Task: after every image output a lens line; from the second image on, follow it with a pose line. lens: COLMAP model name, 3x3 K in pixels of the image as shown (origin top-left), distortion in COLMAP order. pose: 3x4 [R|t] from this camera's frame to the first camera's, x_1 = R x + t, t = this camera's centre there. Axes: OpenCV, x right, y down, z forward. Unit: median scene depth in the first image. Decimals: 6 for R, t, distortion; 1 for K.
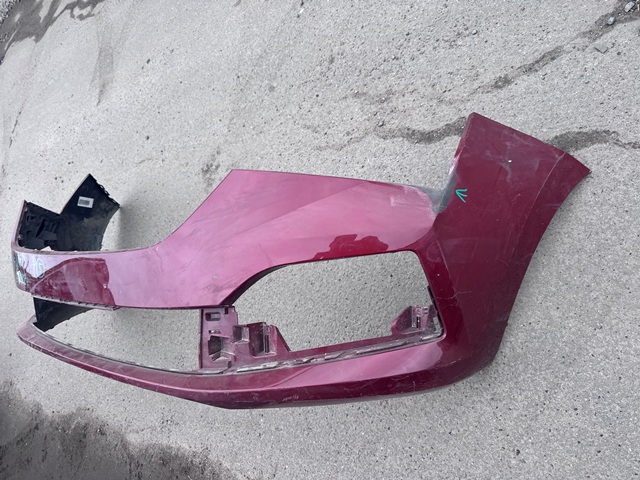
lens RADIAL K [[483.7, 0, 320.7], [0, 483.7, 266.0], [0, 0, 1]] dist [0.010962, -0.039865]
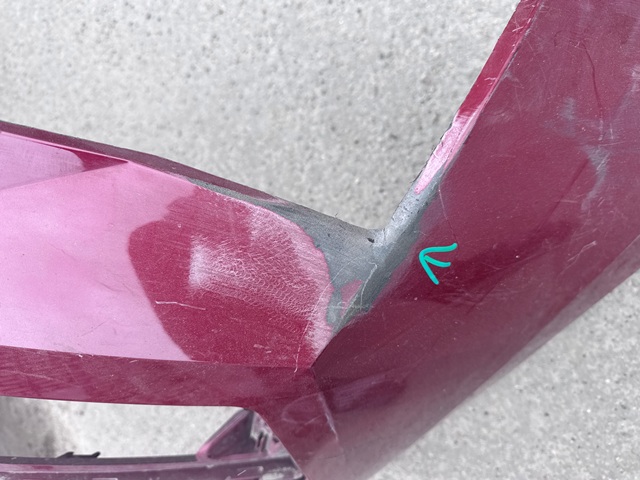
lens RADIAL K [[481.6, 0, 318.3], [0, 481.6, 269.9], [0, 0, 1]] dist [0.117668, -0.190368]
pose [[0.976295, 0.162798, 0.142635, 0.154148], [-0.212853, 0.841674, 0.496265, -0.252727], [-0.039261, -0.514862, 0.856374, 0.649294]]
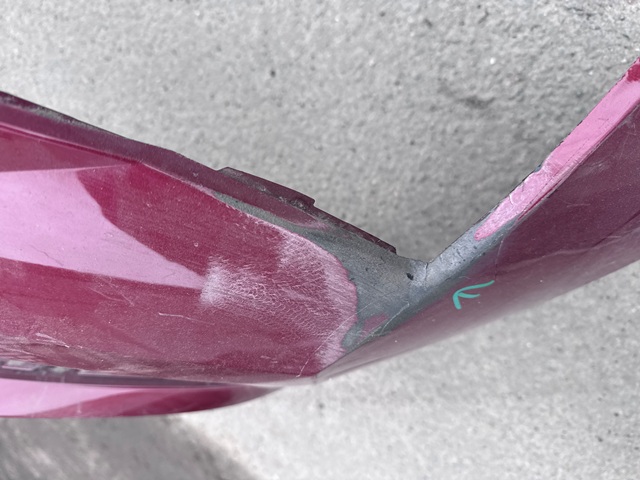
lens RADIAL K [[483.7, 0, 320.7], [0, 483.7, 266.0], [0, 0, 1]] dist [0.010962, -0.039865]
pose [[0.912977, 0.229953, 0.337038, 0.097364], [-0.407940, 0.529867, 0.743522, -0.300932], [-0.007610, -0.816310, 0.577564, 0.752062]]
